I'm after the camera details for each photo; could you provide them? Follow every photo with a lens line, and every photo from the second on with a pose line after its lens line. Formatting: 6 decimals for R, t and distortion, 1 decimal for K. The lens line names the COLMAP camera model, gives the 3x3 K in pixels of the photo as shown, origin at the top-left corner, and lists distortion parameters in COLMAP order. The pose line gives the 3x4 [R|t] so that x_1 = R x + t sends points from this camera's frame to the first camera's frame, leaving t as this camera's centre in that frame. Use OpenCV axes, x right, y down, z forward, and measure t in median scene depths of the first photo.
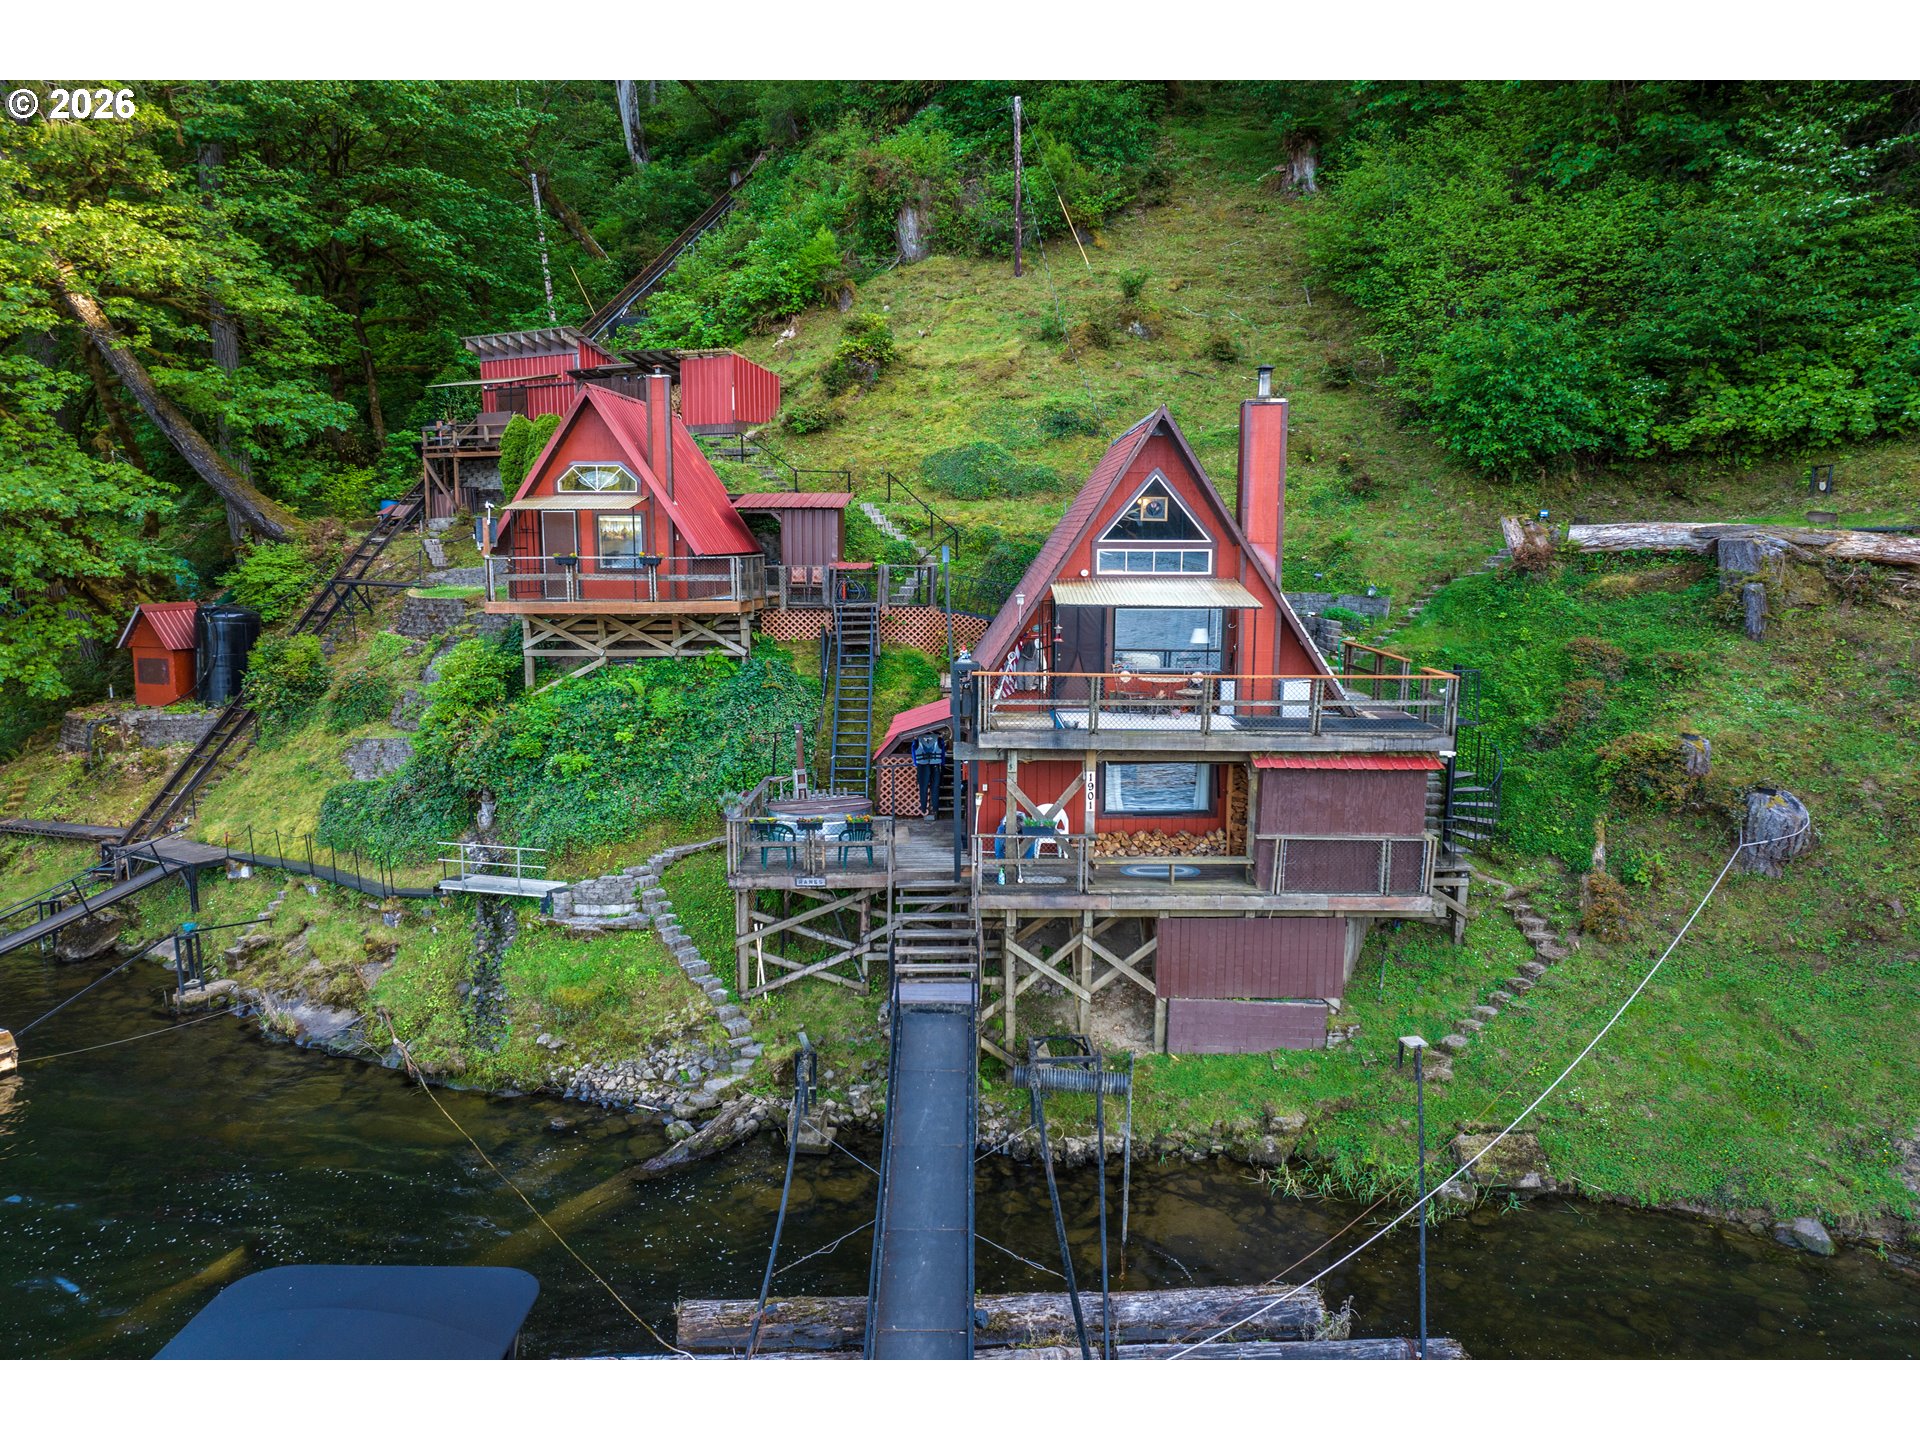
lens RADIAL K [[987.8, 0, 1015.2], [0, 987.8, 737.5], [0, 0, 1]] dist [-0.023213, -0.001327]
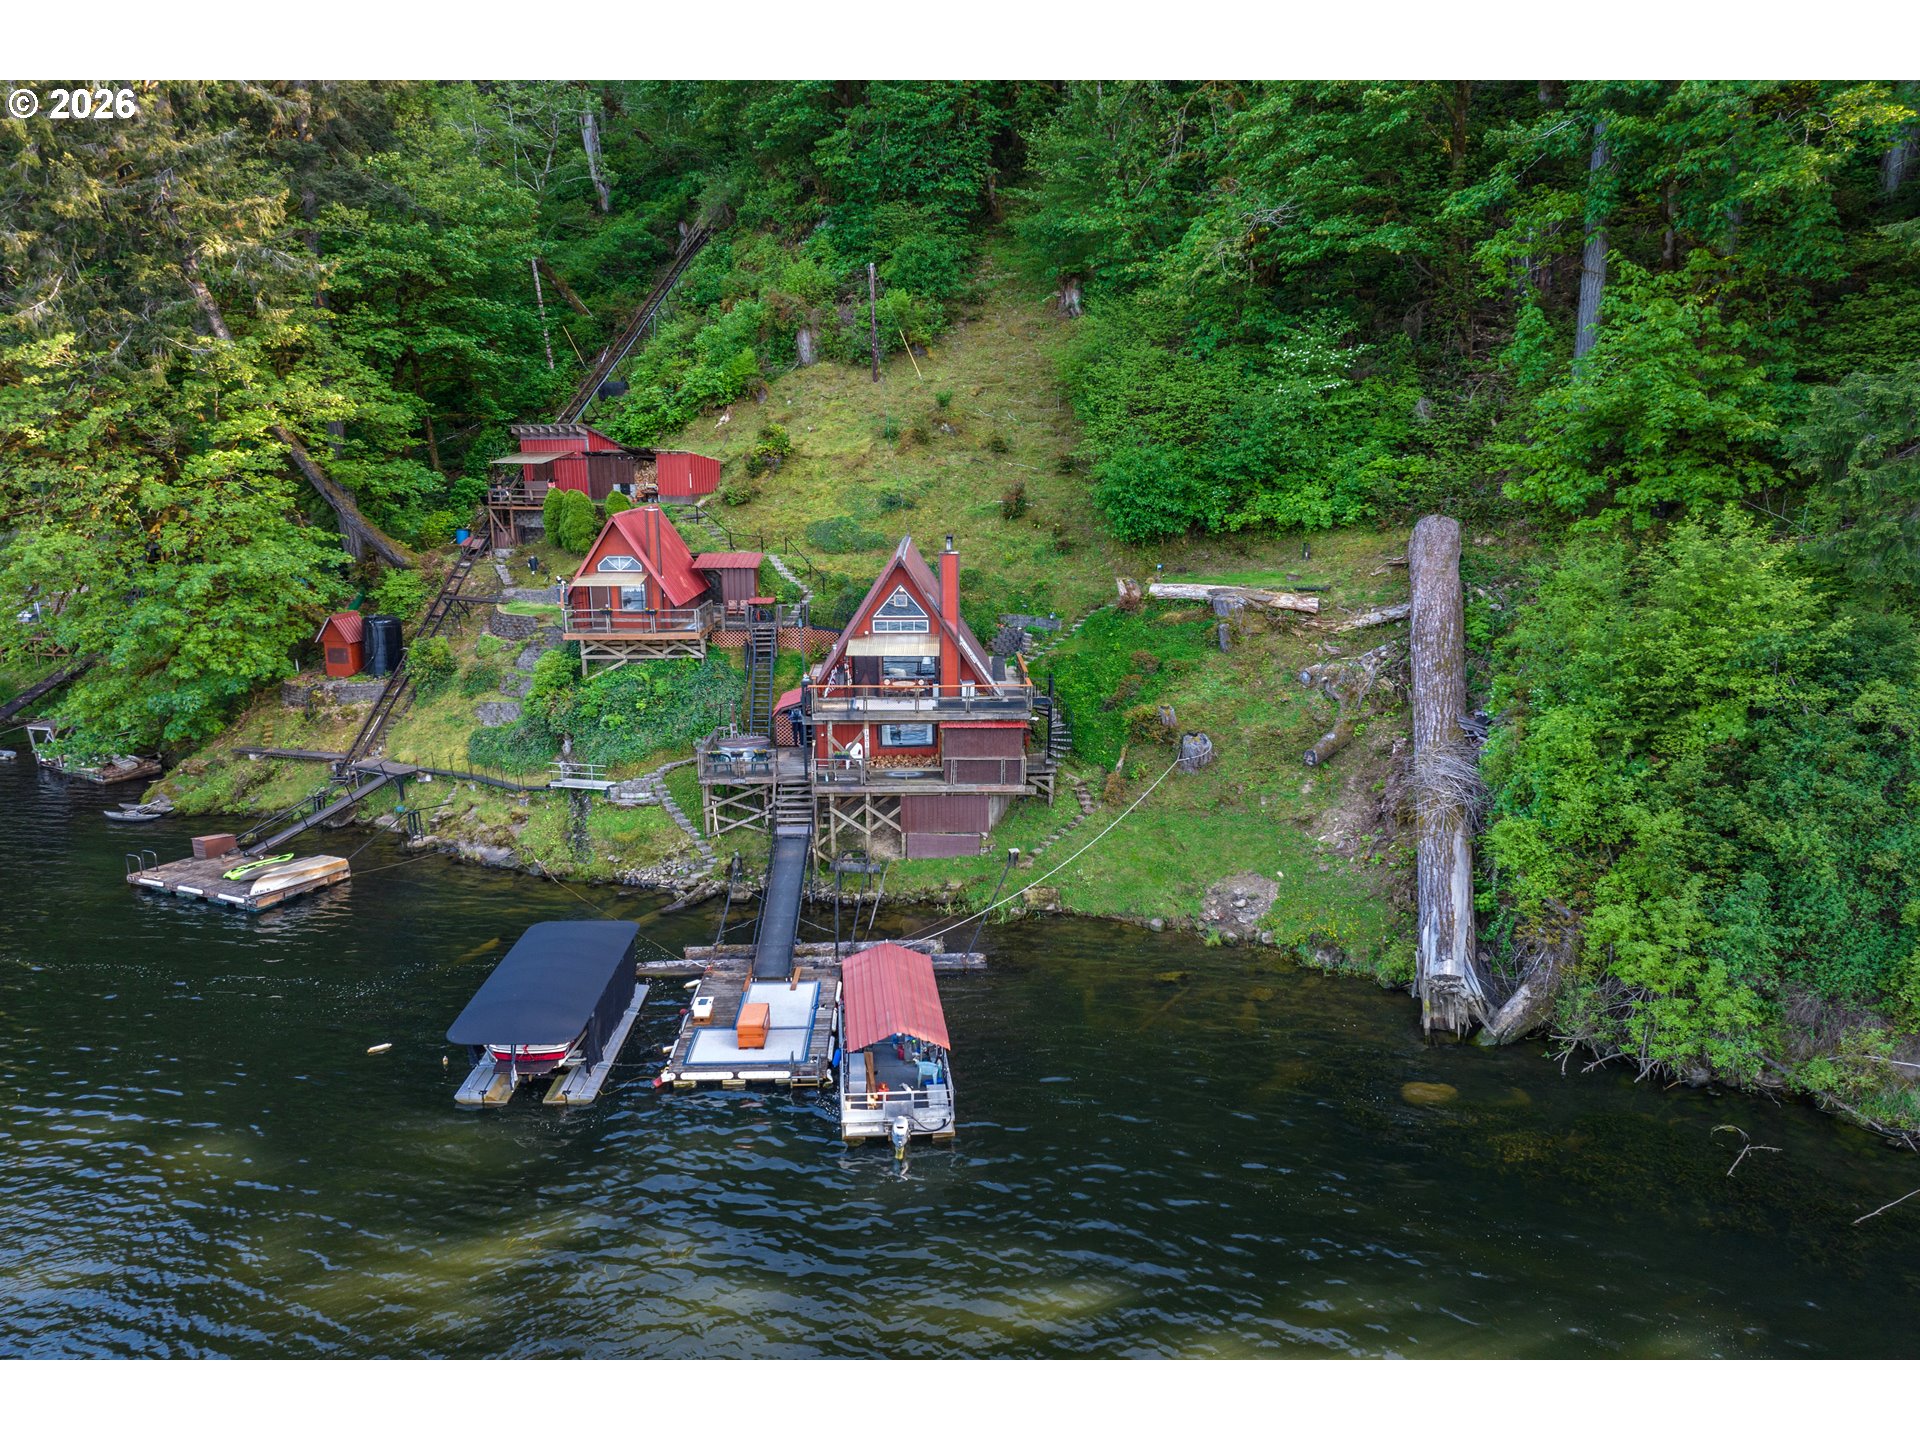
lens RADIAL K [[841.7, 0, 960.0], [0, 841.7, 720.0], [0, 0, 1]] dist [-0.015017, 0.000072]
pose [[0.999662, -0.008939, 0.024409, 0.176059], [0.006783, 0.996183, 0.087029, -0.107559], [-0.025094, -0.086834, 0.995907, -0.621071]]
